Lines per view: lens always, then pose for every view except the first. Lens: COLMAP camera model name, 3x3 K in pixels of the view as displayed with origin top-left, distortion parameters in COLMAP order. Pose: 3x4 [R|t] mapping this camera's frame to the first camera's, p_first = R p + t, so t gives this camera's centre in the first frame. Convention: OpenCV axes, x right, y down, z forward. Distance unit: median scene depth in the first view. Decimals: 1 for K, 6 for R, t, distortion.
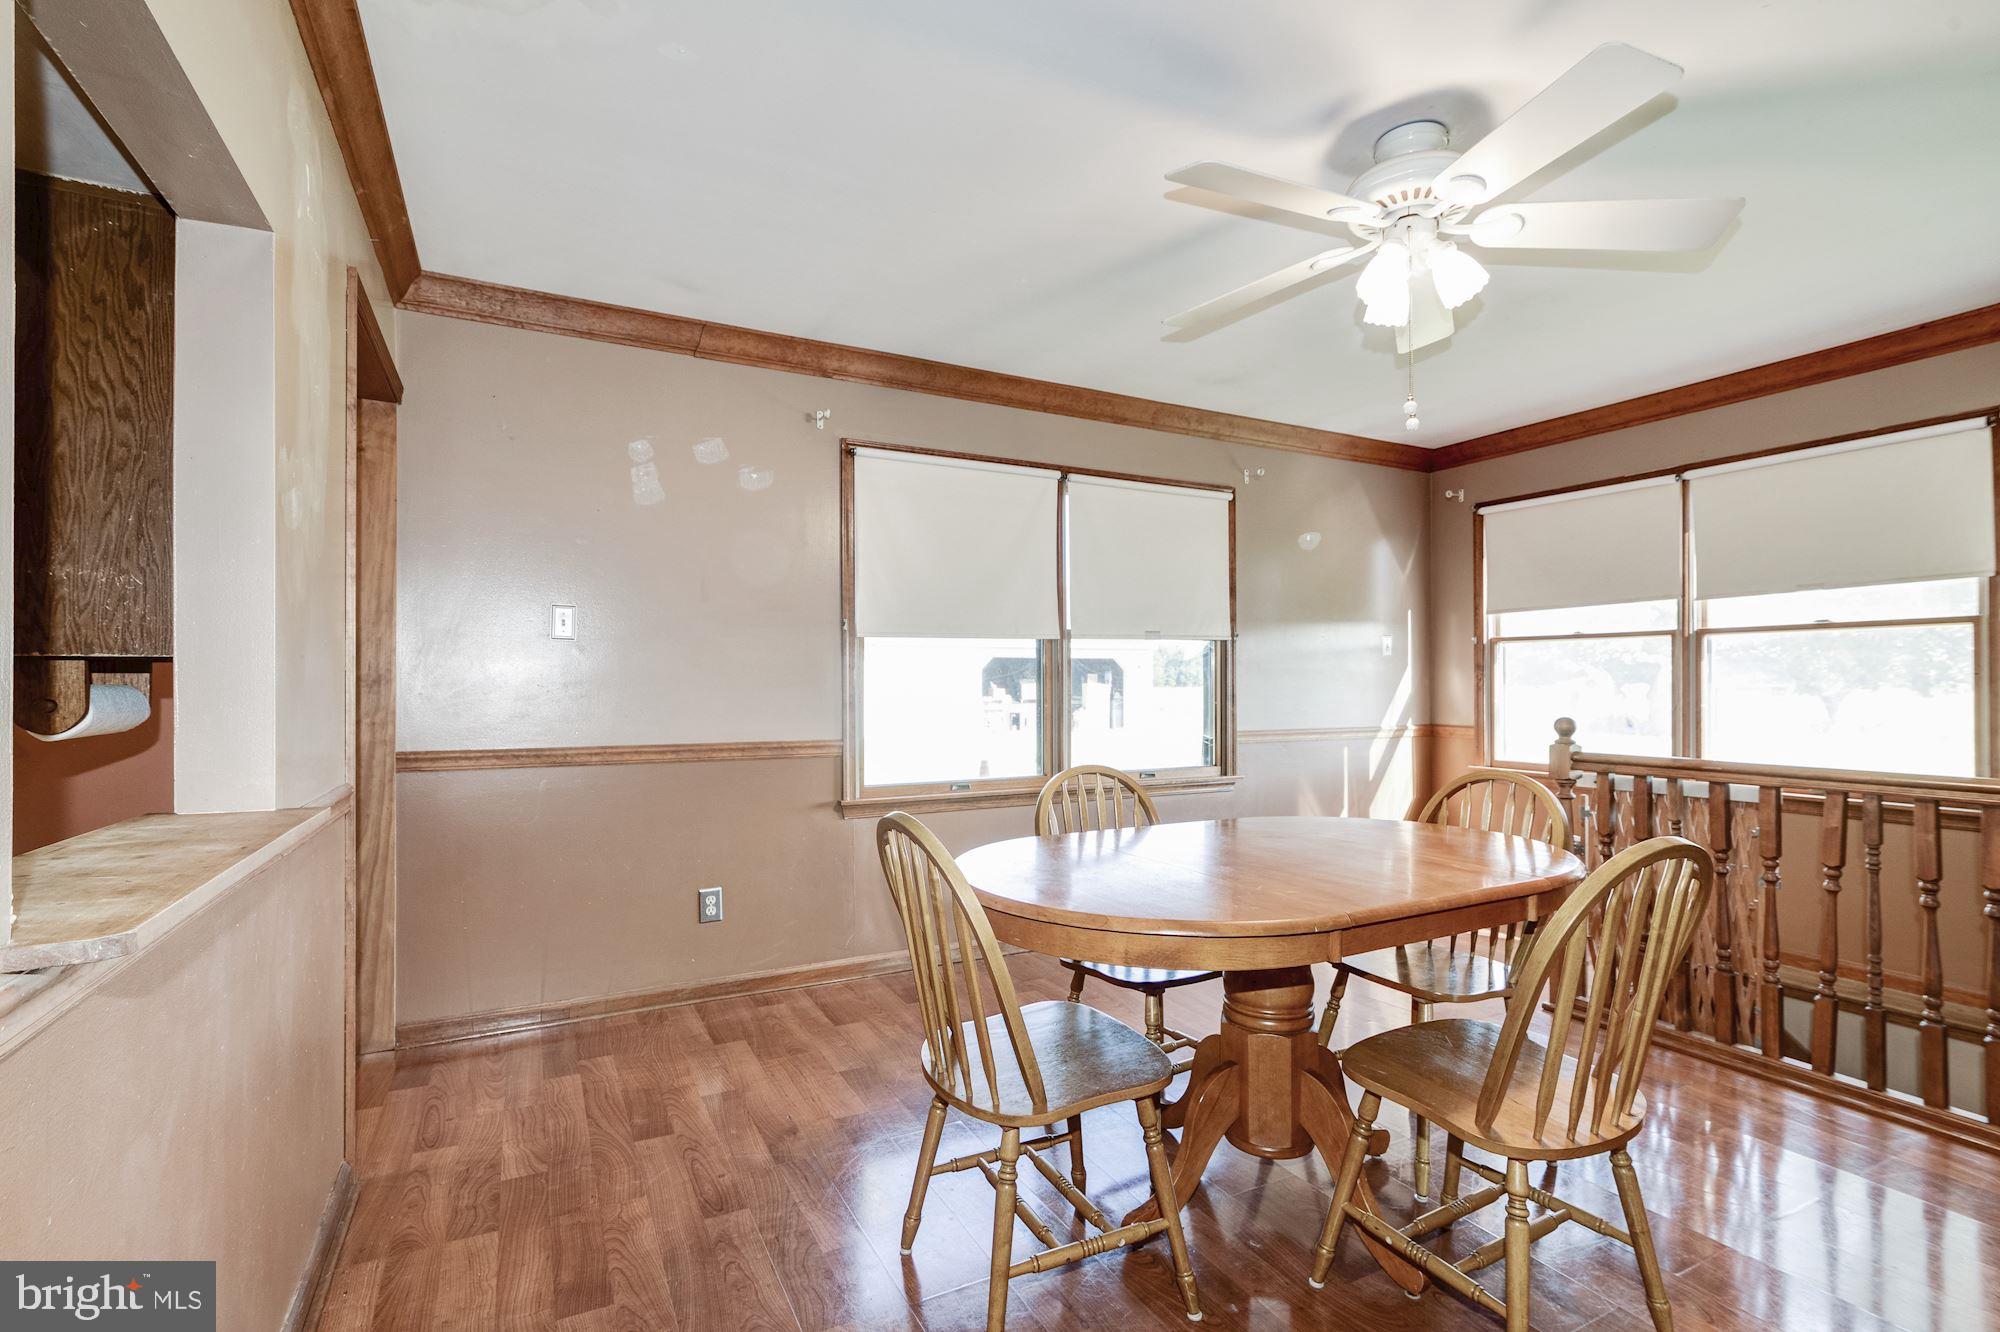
lens RADIAL K [[916.1, 0, 998.7], [0, 916.1, 675.5], [0, 0, 1]] dist [0.000167, 0.000459]
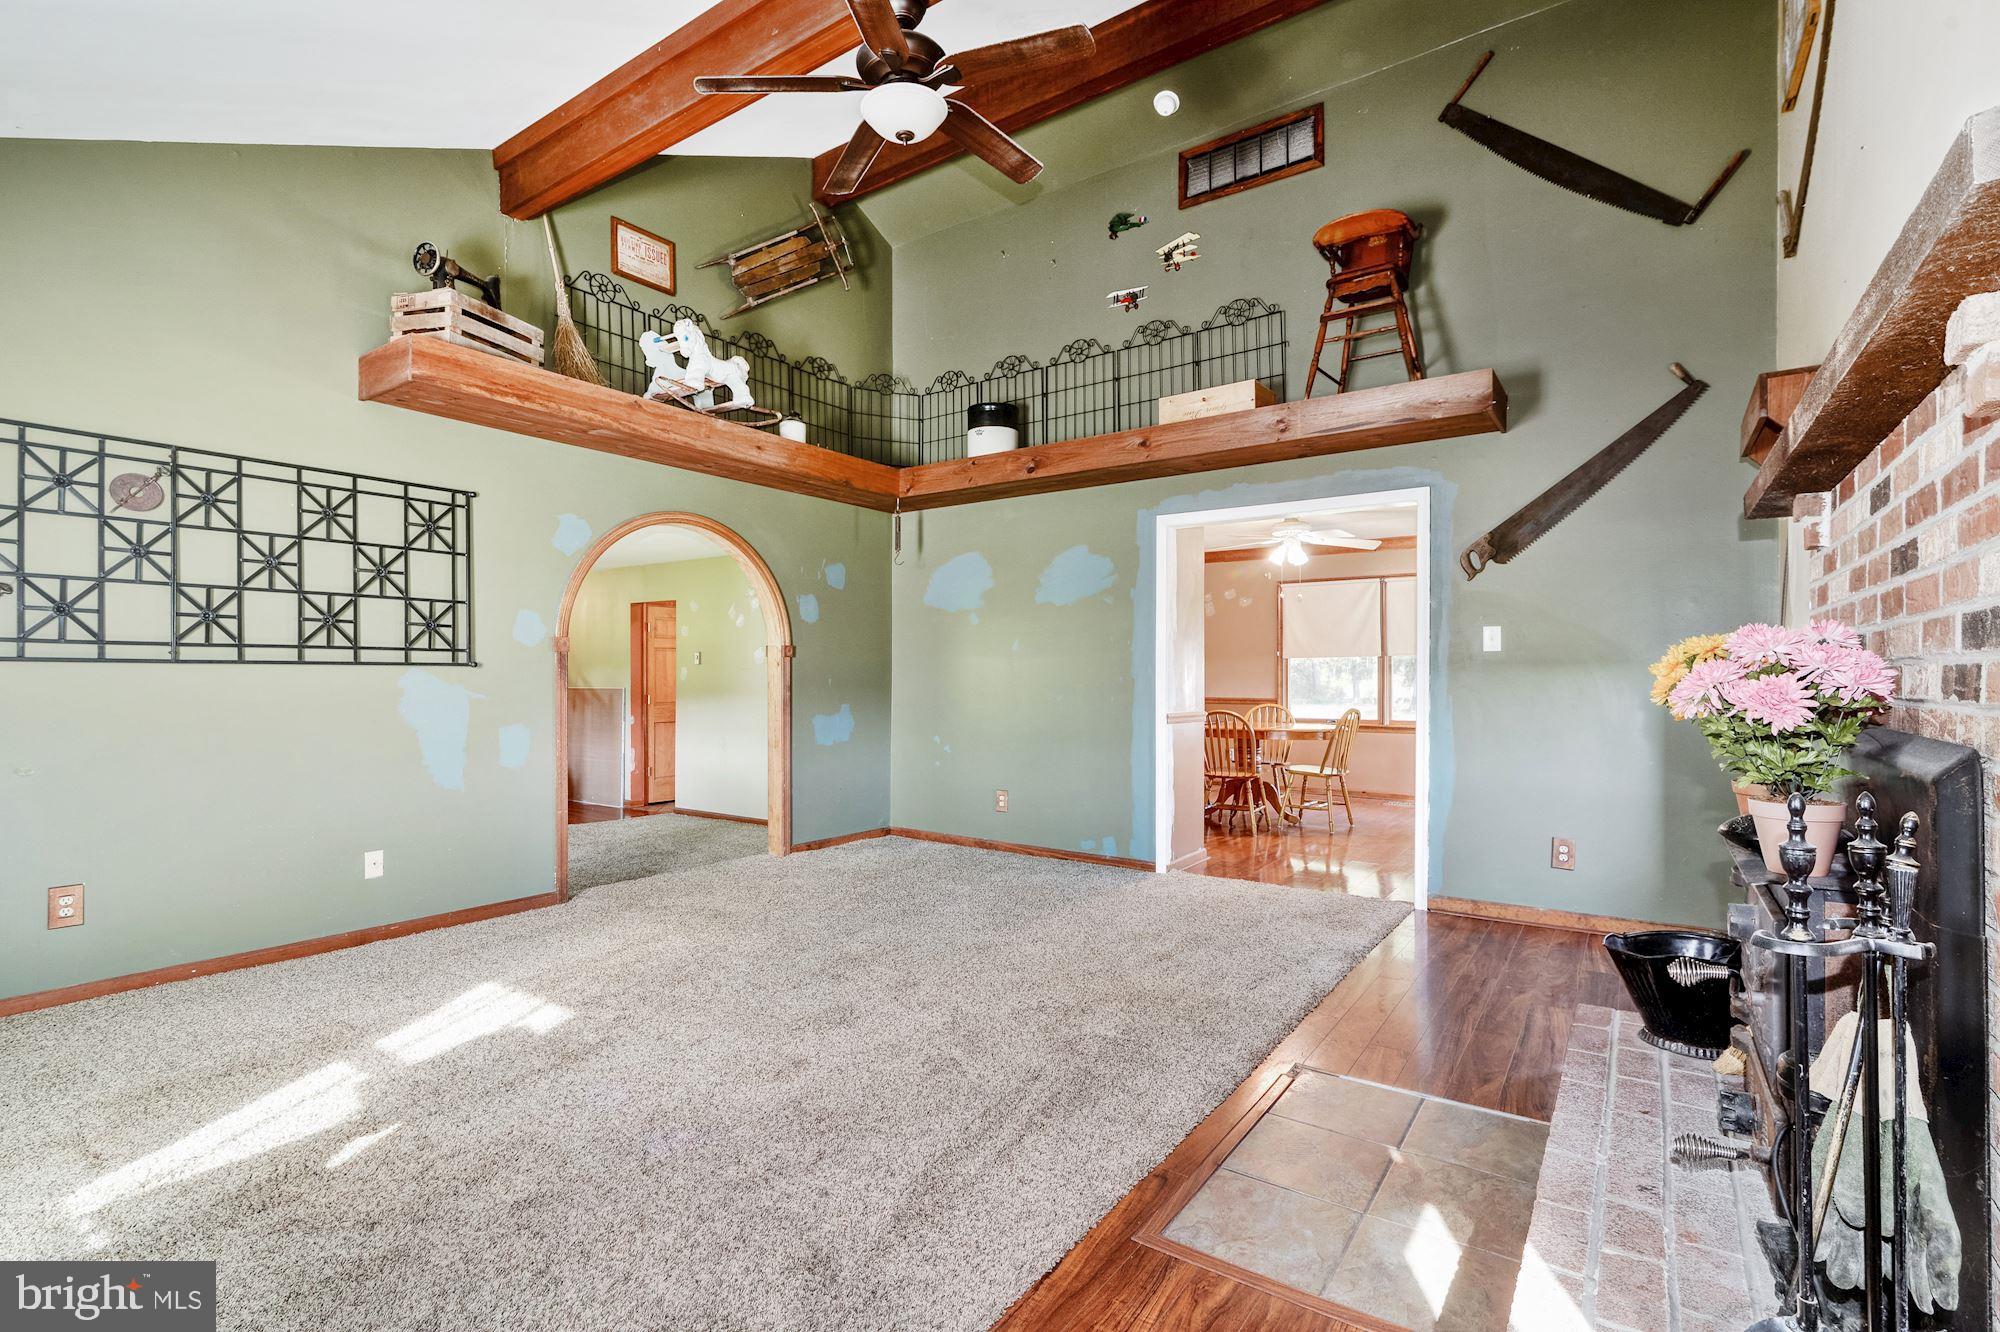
lens RADIAL K [[916.1, 0, 998.7], [0, 916.1, 675.5], [0, 0, 1]] dist [0.000167, 0.000459]
pose [[0.450614, 0.001780, -0.892717, 1.584150], [0.006544, 0.999965, 0.005297, -0.013141], [0.892695, -0.008229, 0.450586, -0.757118]]
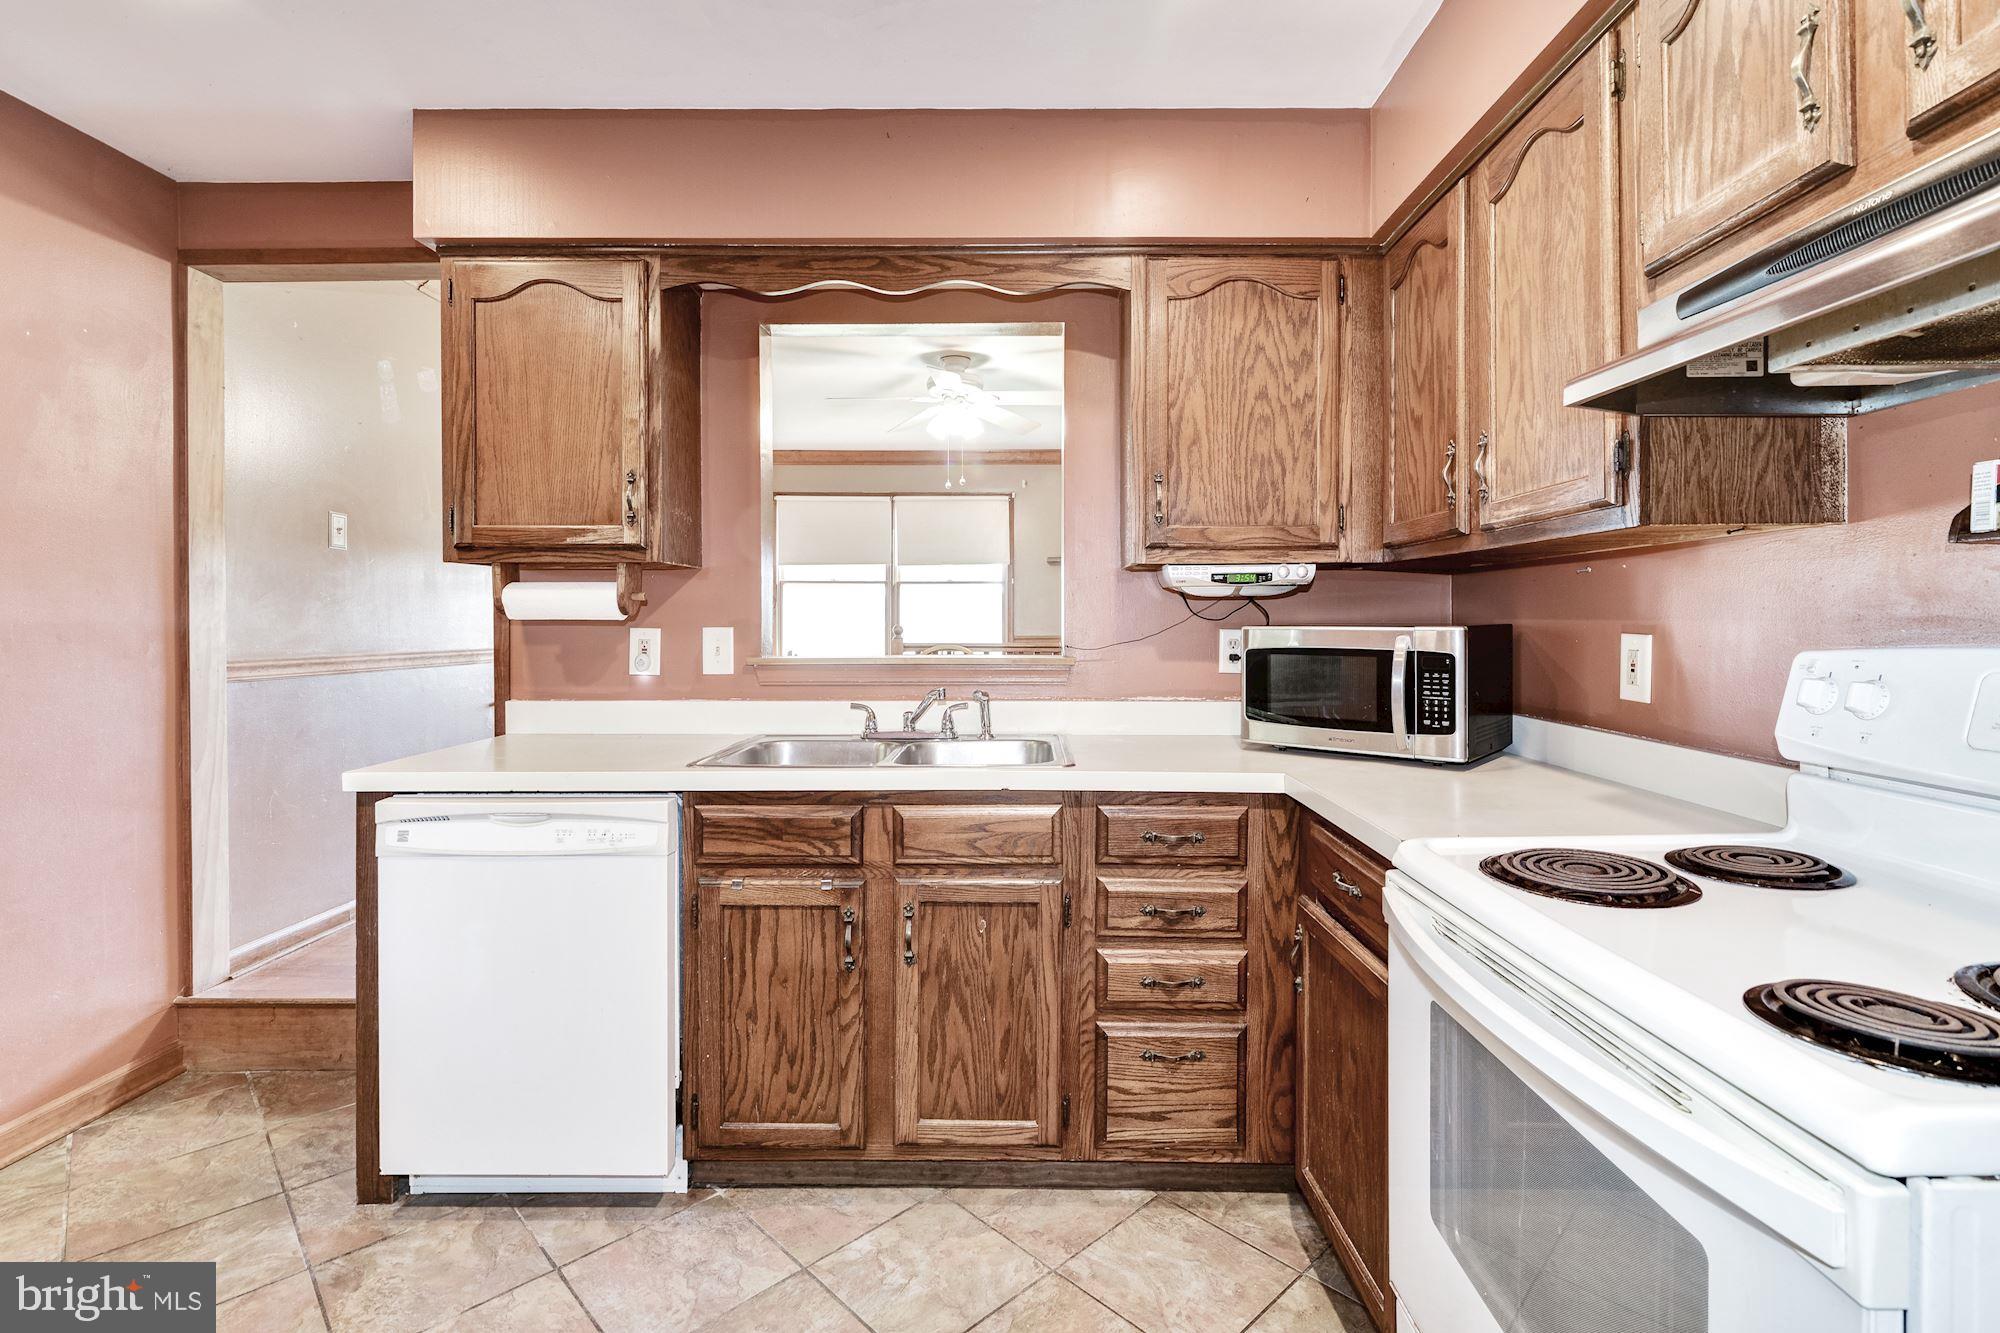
lens RADIAL K [[929.2, 0, 1009.0], [0, 929.2, 634.7], [0, 0, 1]] dist [0.001907, 0.000167]
pose [[0.476879, -0.009353, 0.878919, -0.790464], [-0.009471, 0.999831, 0.015778, 0.025863], [-0.878918, -0.015848, 0.476710, -0.106169]]
